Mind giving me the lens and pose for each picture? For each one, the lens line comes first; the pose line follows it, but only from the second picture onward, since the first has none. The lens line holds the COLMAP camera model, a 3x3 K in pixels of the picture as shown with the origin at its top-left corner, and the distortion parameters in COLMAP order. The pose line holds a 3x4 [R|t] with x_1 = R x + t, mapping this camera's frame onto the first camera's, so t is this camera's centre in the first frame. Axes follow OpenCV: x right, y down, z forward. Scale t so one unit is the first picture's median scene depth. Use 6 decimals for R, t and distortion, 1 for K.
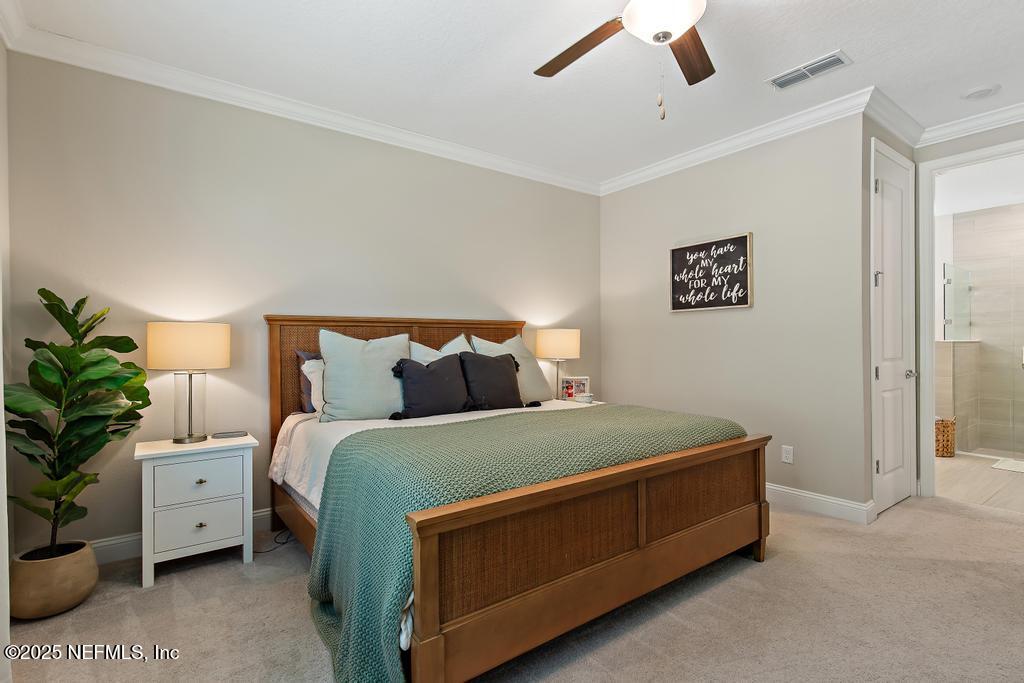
lens RADIAL K [[483.7, 0, 510.1], [0, 483.7, 346.7], [0, 0, 1]] dist [0.005376, -0.001043]
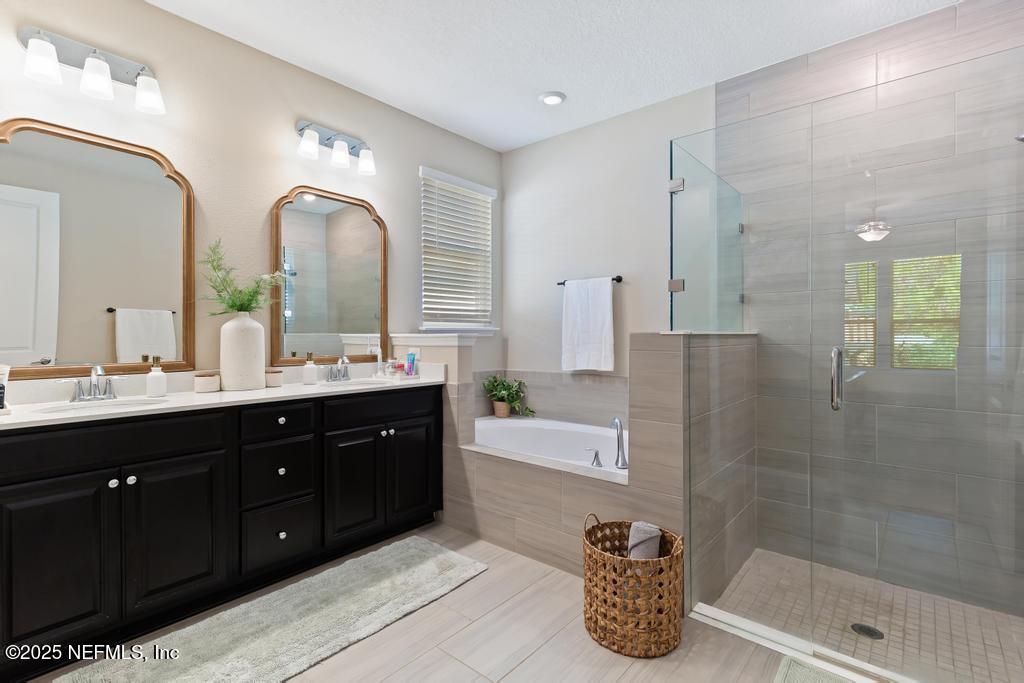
lens RADIAL K [[483.7, 0, 512.2], [0, 483.7, 335.5], [0, 0, 1]] dist [0.005376, -0.001043]
pose [[0.970972, 0.005608, 0.239128, 0.607885], [-0.004073, 0.999968, -0.006914, -0.005309], [-0.239159, 0.005739, 0.970963, 0.581227]]
